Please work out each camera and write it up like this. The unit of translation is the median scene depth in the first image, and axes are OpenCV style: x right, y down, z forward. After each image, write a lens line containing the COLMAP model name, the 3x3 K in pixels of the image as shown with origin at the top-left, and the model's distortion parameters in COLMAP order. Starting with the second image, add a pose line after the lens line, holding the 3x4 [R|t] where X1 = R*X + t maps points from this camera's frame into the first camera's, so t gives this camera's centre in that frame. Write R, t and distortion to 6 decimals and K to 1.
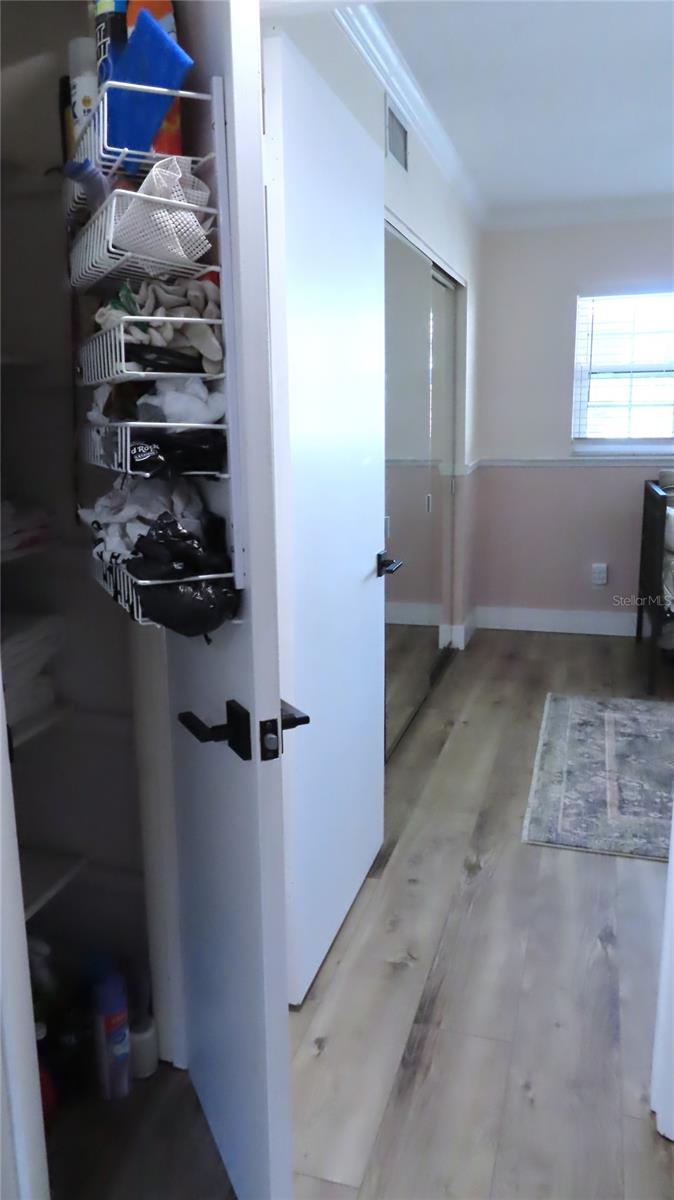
lens RADIAL K [[855.1, 0, 317.3], [0, 855.1, 603.2], [0, 0, 1]] dist [-0.069359, 0.046295]
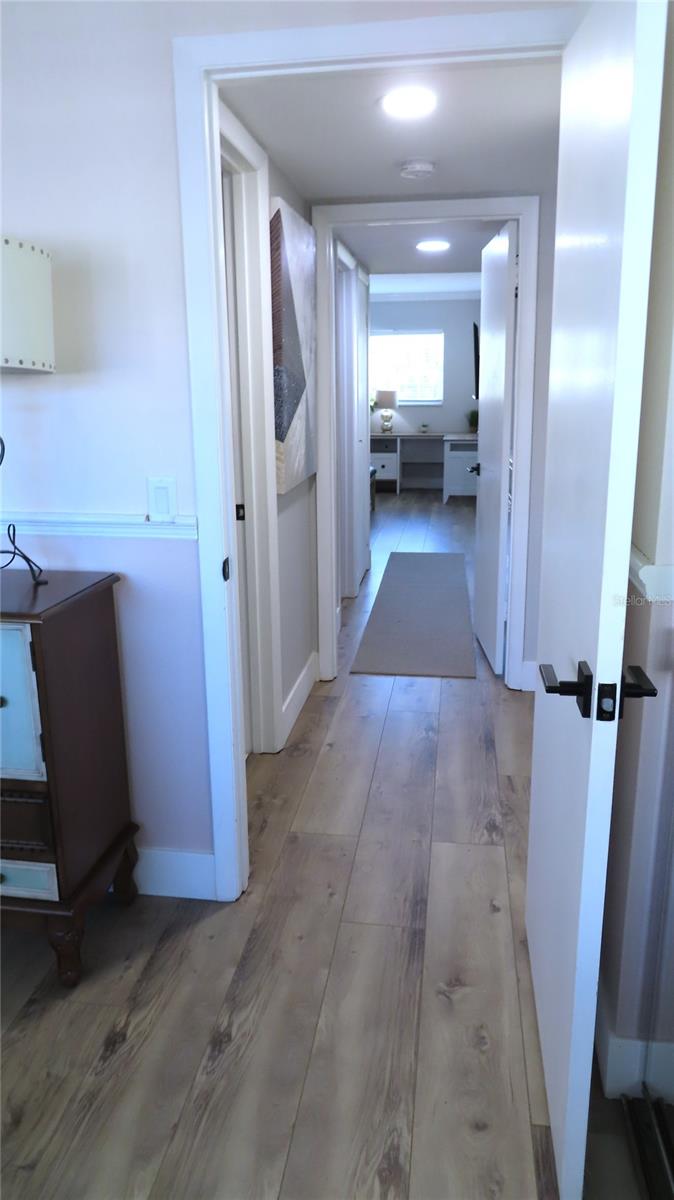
lens RADIAL K [[831.3, 0, 334.2], [0, 831.3, 593.9], [0, 0, 1]] dist [-0.001399, -0.001317]
pose [[-0.984676, 0.068336, -0.160448, 0.377842], [-0.009619, 0.897347, 0.441221, -0.399482], [0.174129, 0.436003, -0.882939, 1.741552]]
